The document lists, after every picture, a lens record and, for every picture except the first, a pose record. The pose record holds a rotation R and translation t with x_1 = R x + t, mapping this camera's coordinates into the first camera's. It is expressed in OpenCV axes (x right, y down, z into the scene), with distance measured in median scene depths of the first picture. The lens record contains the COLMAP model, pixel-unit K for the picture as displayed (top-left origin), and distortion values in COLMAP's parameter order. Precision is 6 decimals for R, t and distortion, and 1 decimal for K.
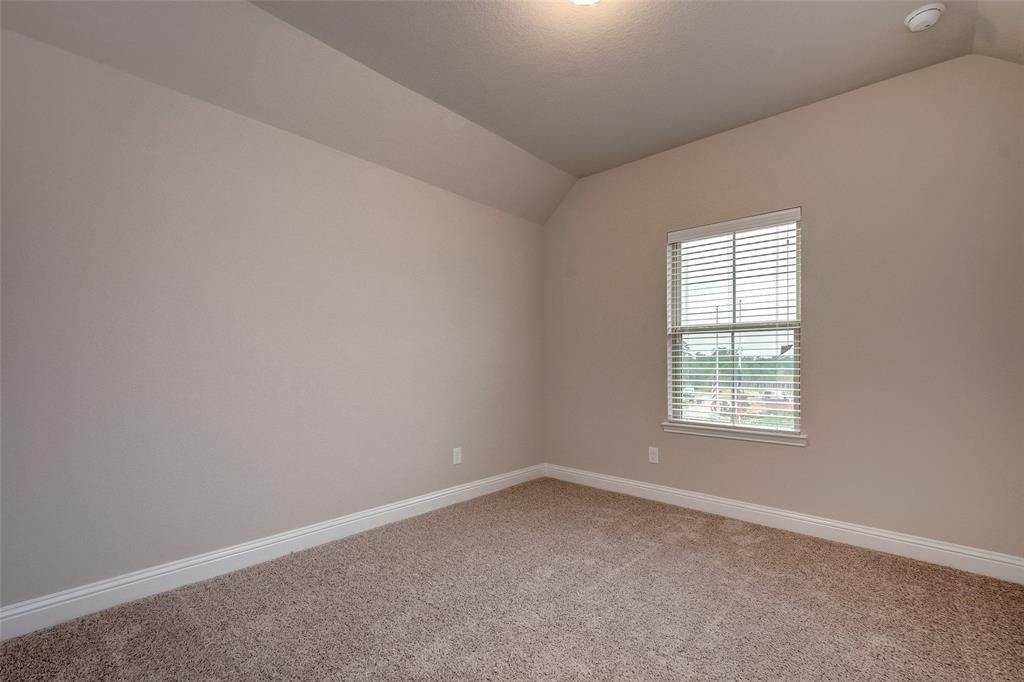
lens RADIAL K [[425.1, 0, 512.7], [0, 425.1, 365.9], [0, 0, 1]] dist [0.000613, 0.000307]
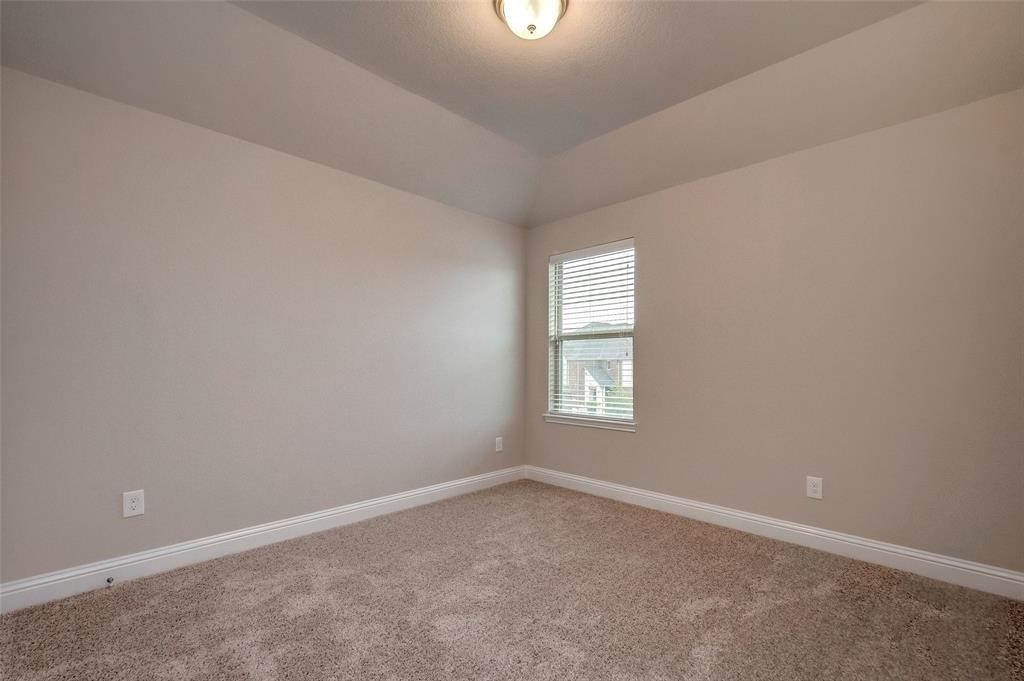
lens RADIAL K [[465.3, 0, 511.4], [0, 465.3, 359.2], [0, 0, 1]] dist [0.042625, 0.000076]
pose [[0.997571, -0.006082, -0.069384, 0.282739], [0.004661, 0.999776, -0.020626, 0.003029], [0.069494, 0.020252, 0.997377, -0.252669]]
